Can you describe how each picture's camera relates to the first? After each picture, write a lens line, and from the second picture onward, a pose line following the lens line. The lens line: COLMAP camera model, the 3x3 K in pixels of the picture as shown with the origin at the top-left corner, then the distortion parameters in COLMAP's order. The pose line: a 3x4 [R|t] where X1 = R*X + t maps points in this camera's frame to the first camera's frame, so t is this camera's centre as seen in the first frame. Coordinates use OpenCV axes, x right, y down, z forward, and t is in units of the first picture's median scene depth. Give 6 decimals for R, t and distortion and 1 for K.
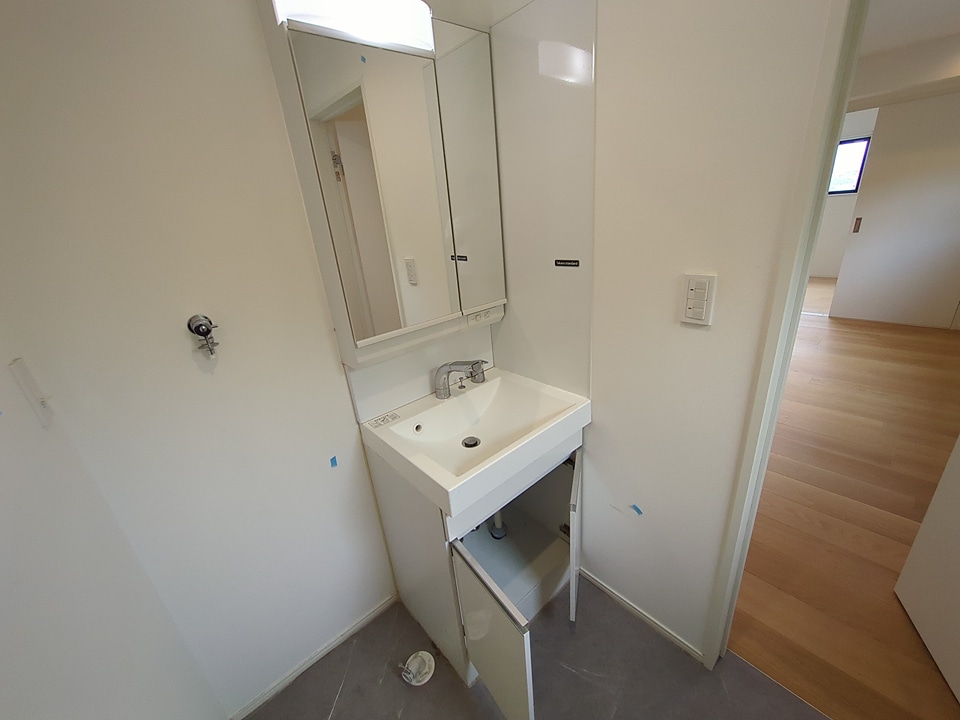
lens RADIAL K [[379.6, 0, 480.0], [0, 379.6, 360.0], [0, 0, 1]] dist [0.003028, 0.000454]
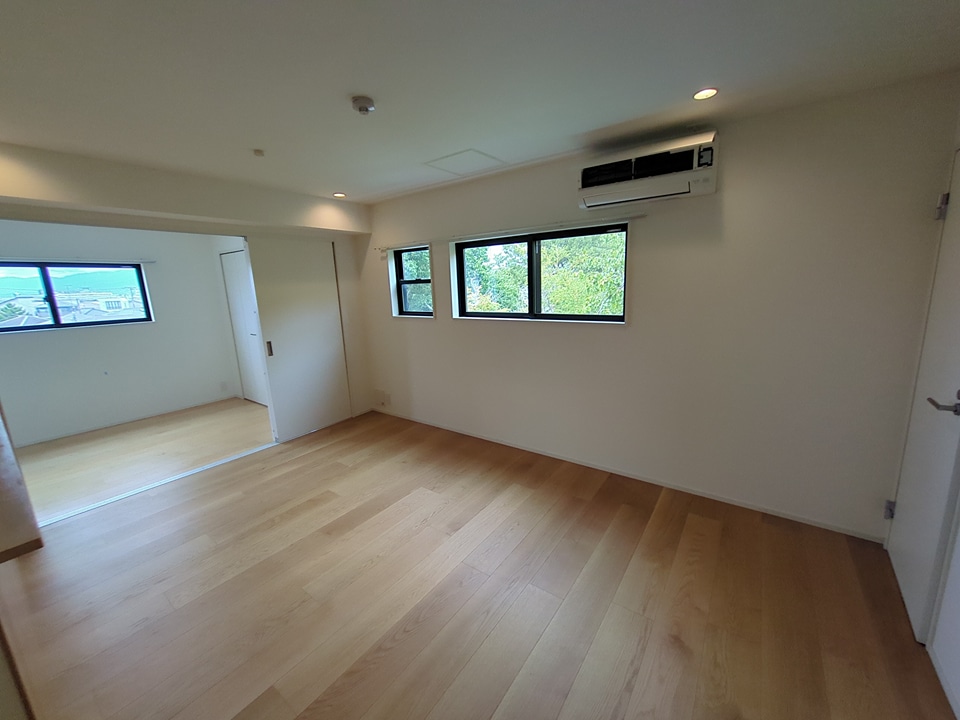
lens RADIAL K [[379.6, 0, 480.0], [0, 379.6, 360.0], [0, 0, 1]] dist [0.003028, 0.000454]
pose [[-0.196191, -0.096070, 0.975848, -0.016956], [0.410122, 0.895922, 0.170655, -0.106976], [-0.890679, 0.433698, -0.136371, 0.261877]]
